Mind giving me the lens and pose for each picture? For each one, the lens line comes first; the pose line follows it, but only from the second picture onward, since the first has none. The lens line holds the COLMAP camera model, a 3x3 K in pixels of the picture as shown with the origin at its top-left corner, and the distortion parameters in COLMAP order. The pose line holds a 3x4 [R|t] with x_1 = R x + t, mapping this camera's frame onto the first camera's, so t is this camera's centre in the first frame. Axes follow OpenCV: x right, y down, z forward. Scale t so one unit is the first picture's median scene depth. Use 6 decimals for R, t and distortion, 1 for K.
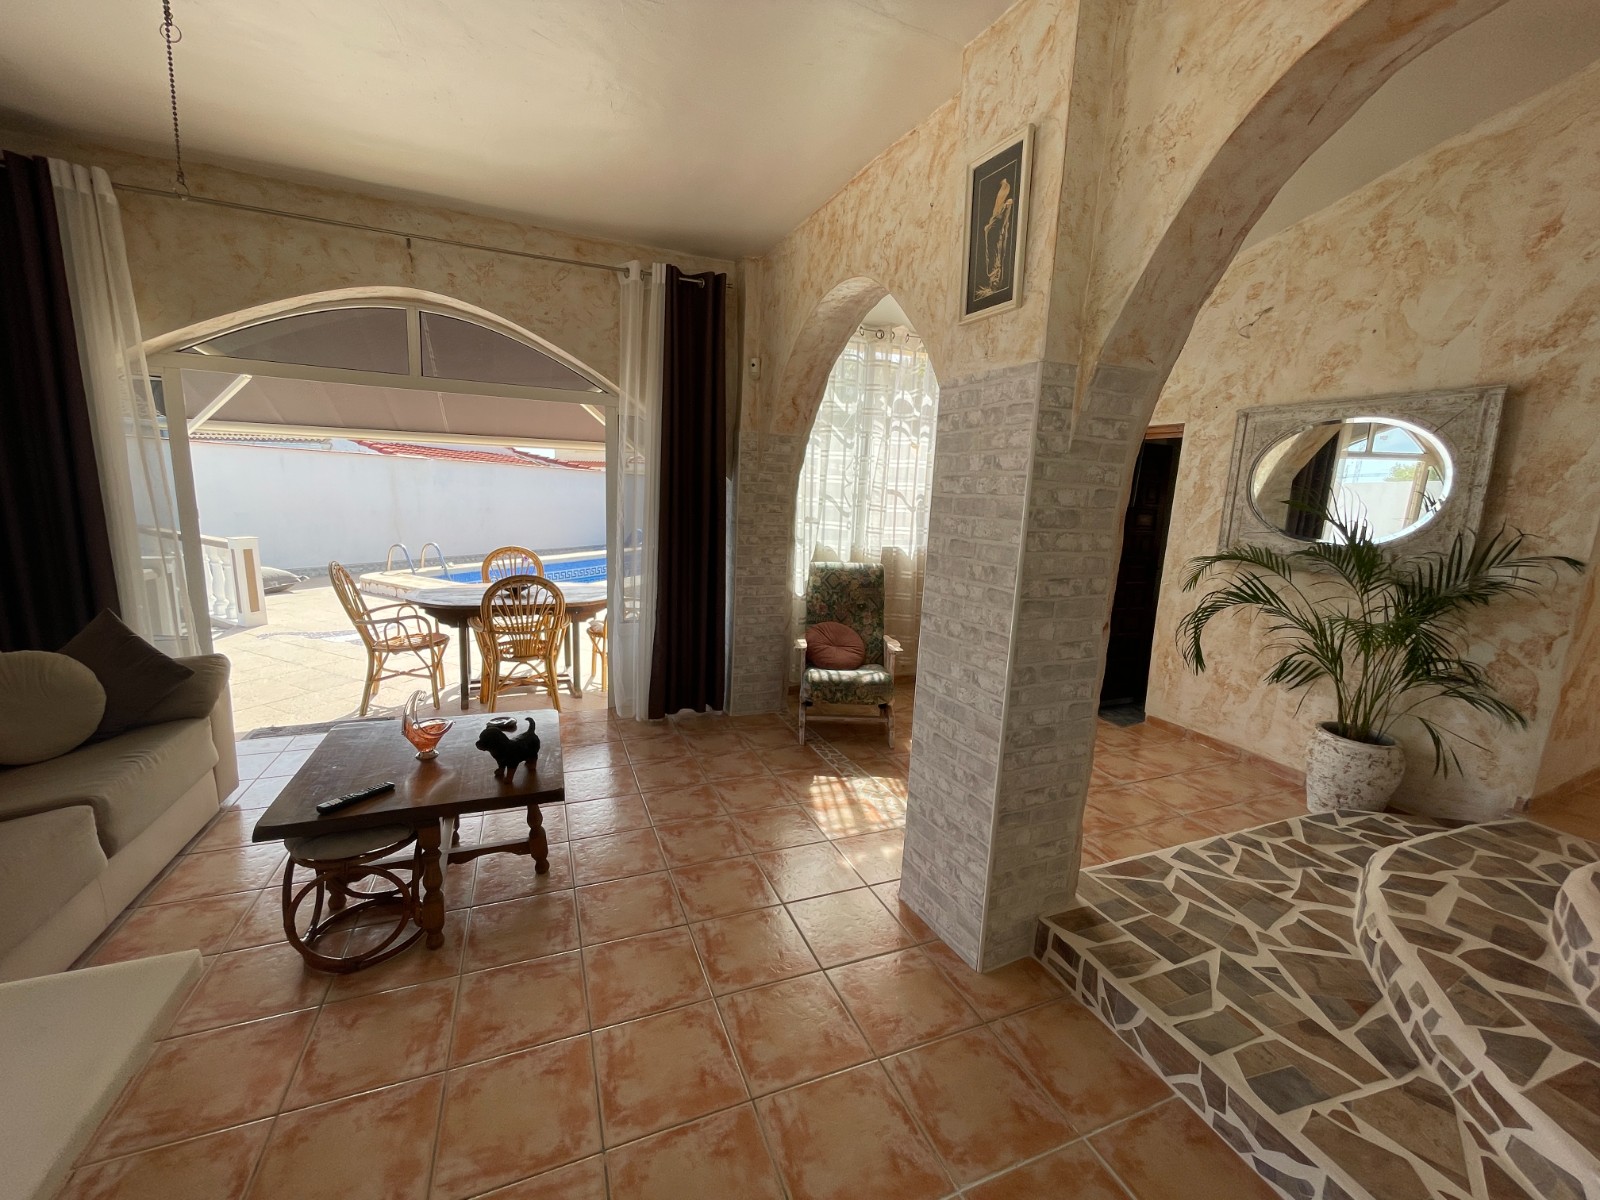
lens RADIAL K [[646.0, 0, 794.3], [0, 646.0, 597.5], [0, 0, 1]] dist [0.000289, -0.000662]
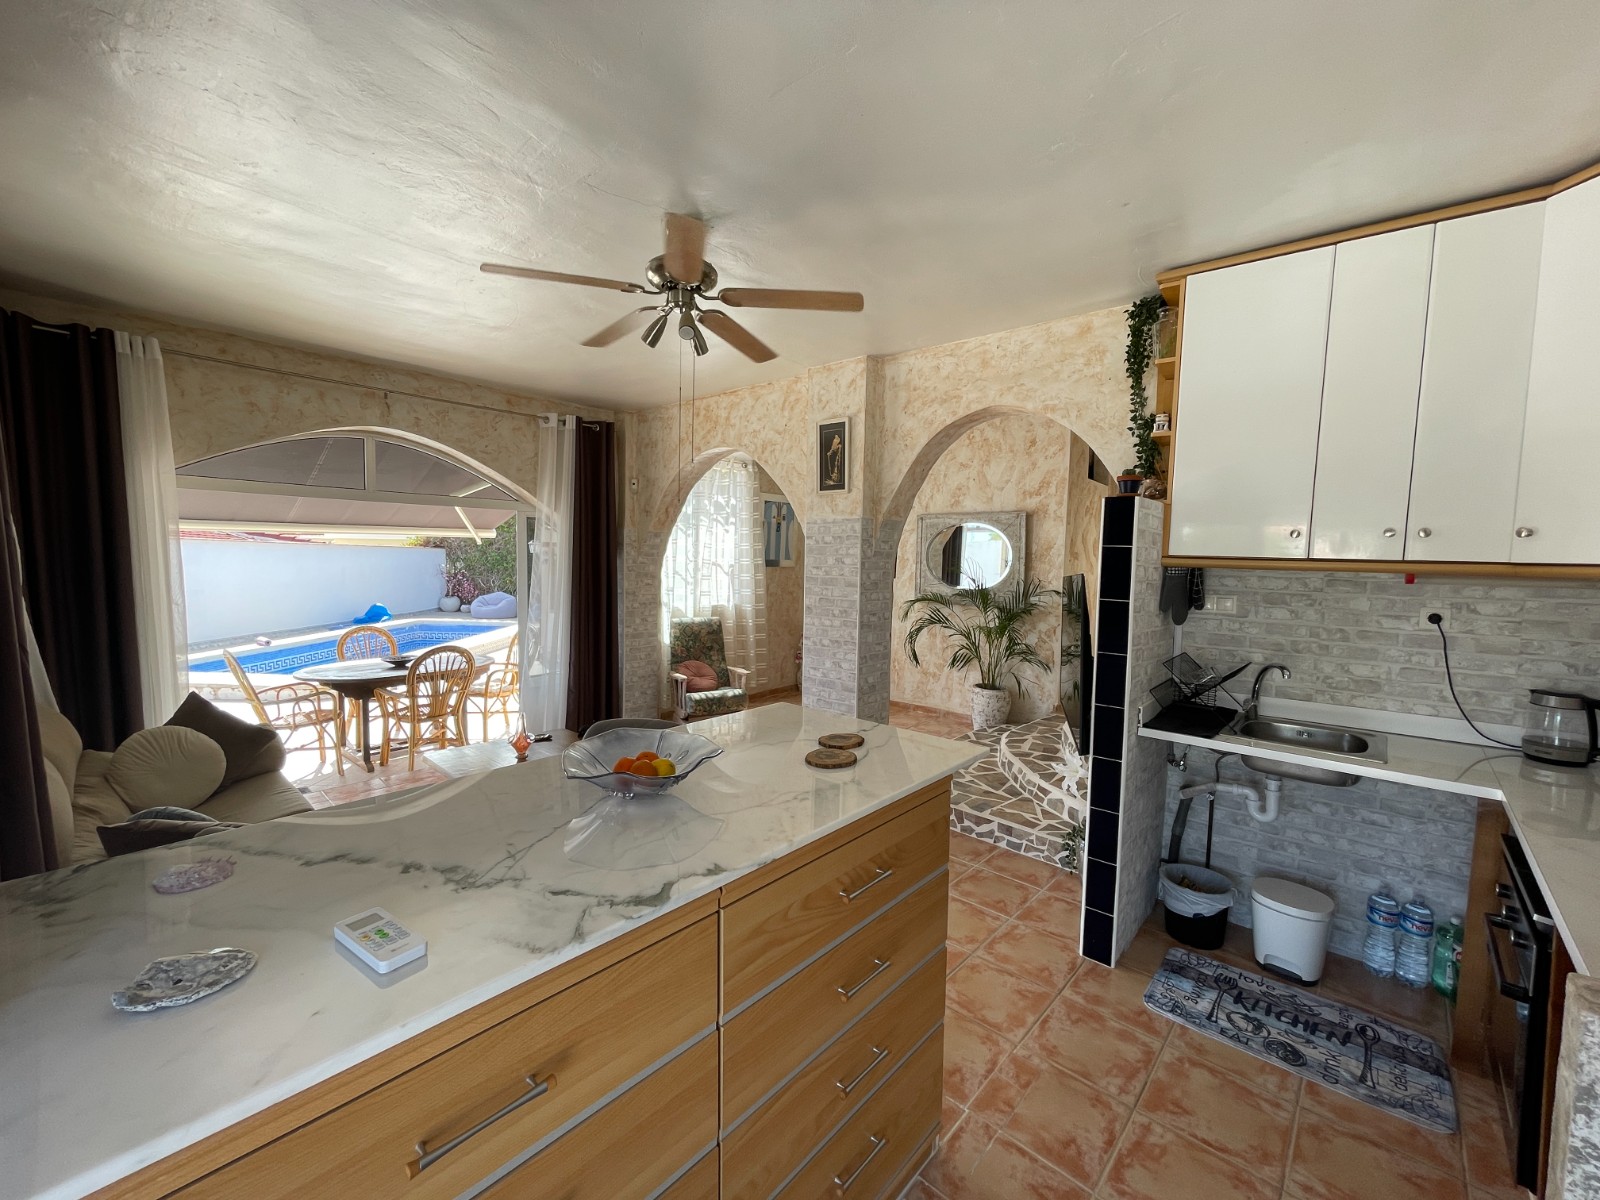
lens RADIAL K [[646.0, 0, 794.9], [0, 646.0, 597.0], [0, 0, 1]] dist [0.000289, -0.000662]
pose [[0.903830, -0.054308, 0.424431, -0.434847], [0.092145, 0.993344, -0.069121, 0.024160], [-0.417852, 0.101583, 0.902818, -0.495764]]
